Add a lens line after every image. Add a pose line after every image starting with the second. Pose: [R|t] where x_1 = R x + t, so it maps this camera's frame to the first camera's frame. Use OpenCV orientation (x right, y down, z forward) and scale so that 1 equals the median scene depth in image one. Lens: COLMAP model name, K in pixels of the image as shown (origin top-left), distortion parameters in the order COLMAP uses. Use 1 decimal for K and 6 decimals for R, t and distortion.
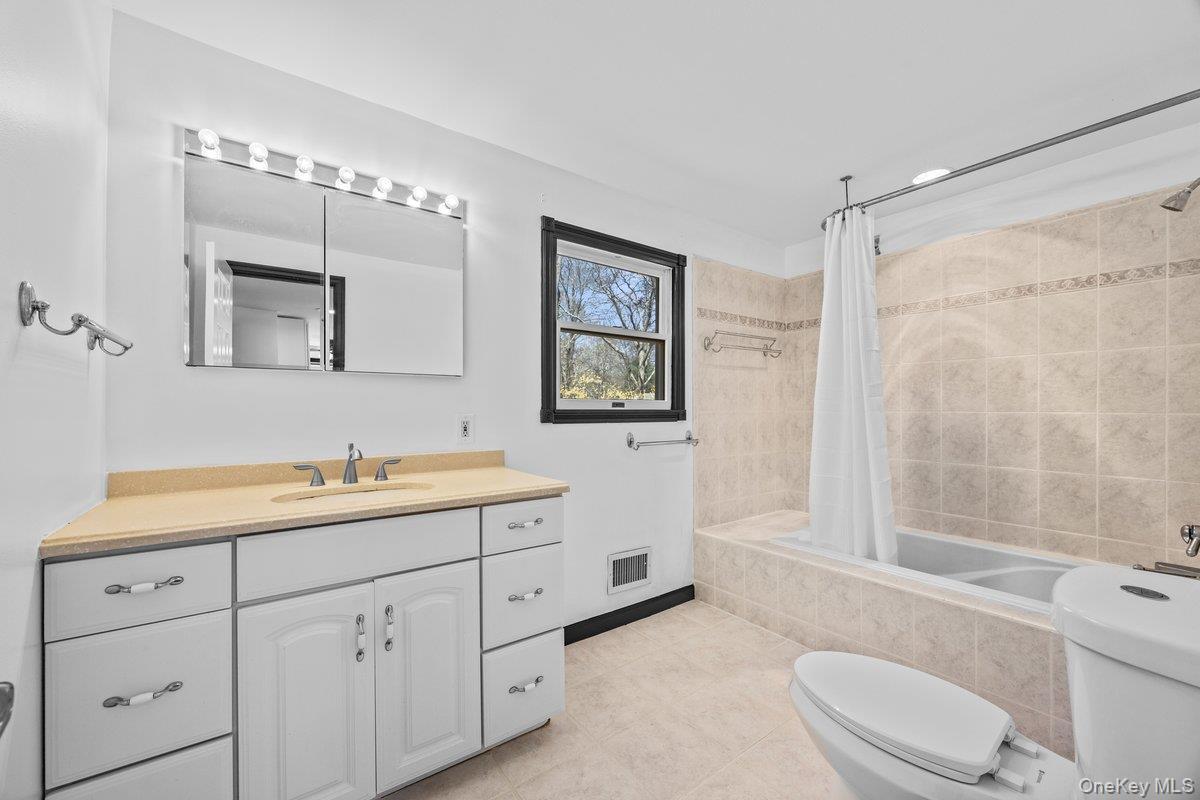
lens RADIAL K [[465.1, 0, 594.0], [0, 465.1, 408.2], [0, 0, 1]] dist [-0.000348, 0.000147]
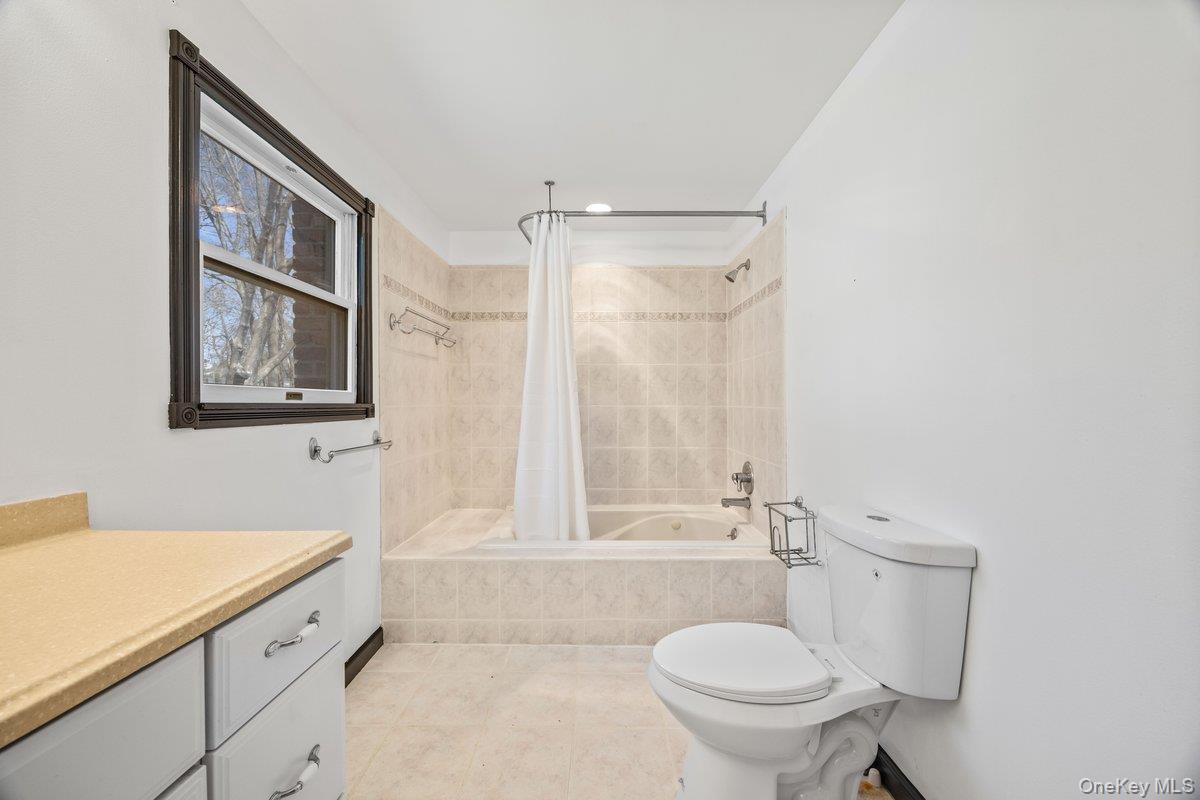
lens RADIAL K [[459.1, 0, 600.2], [0, 459.1, 404.2], [0, 0, 1]] dist [-0.001102, -0.000154]
pose [[0.594894, -0.001333, 0.803803, -0.234710], [-0.002167, 0.999992, 0.003261, 0.001119], [-0.803801, -0.003682, 0.594887, 0.303709]]
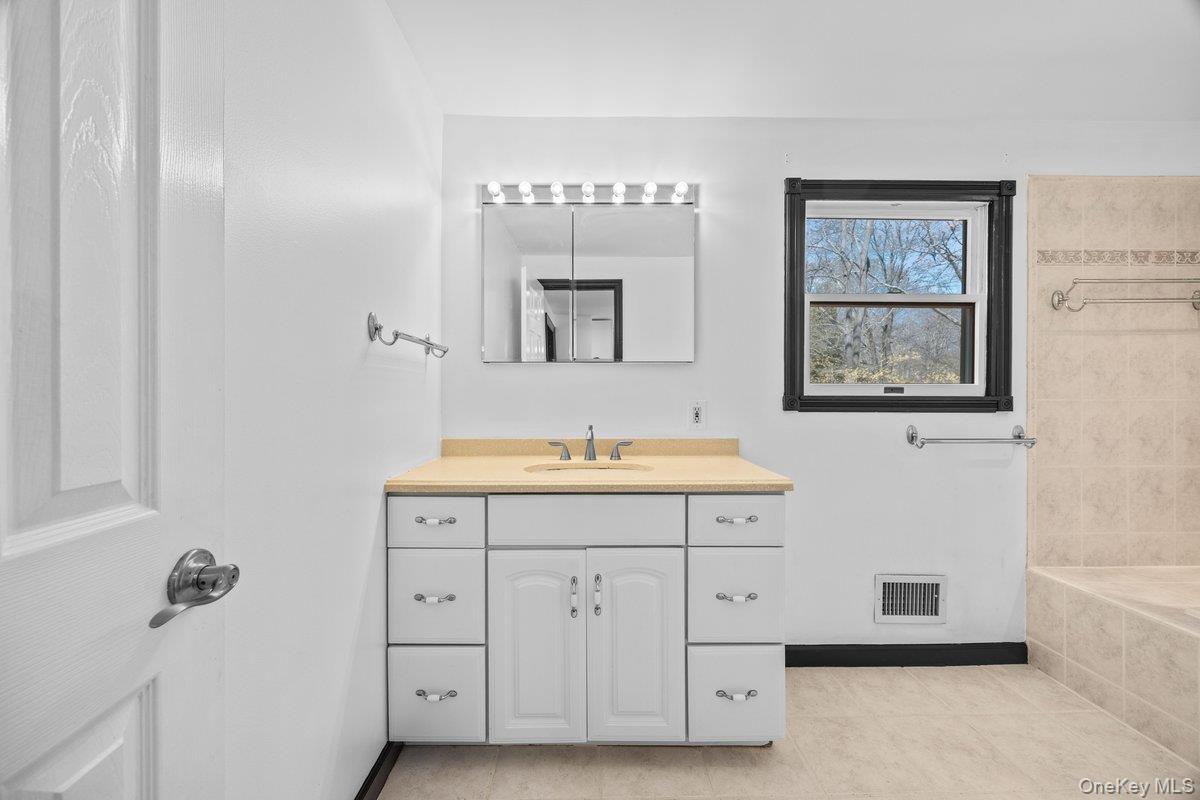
lens RADIAL K [[458.1, 0, 597.8], [0, 458.1, 399.1], [0, 0, 1]] dist [-0.000816, 0.000062]
pose [[0.816679, 0.006386, -0.577057, 0.101620], [-0.000514, 0.999946, 0.010338, 0.000334], [0.577092, -0.008146, 0.816639, 0.069980]]
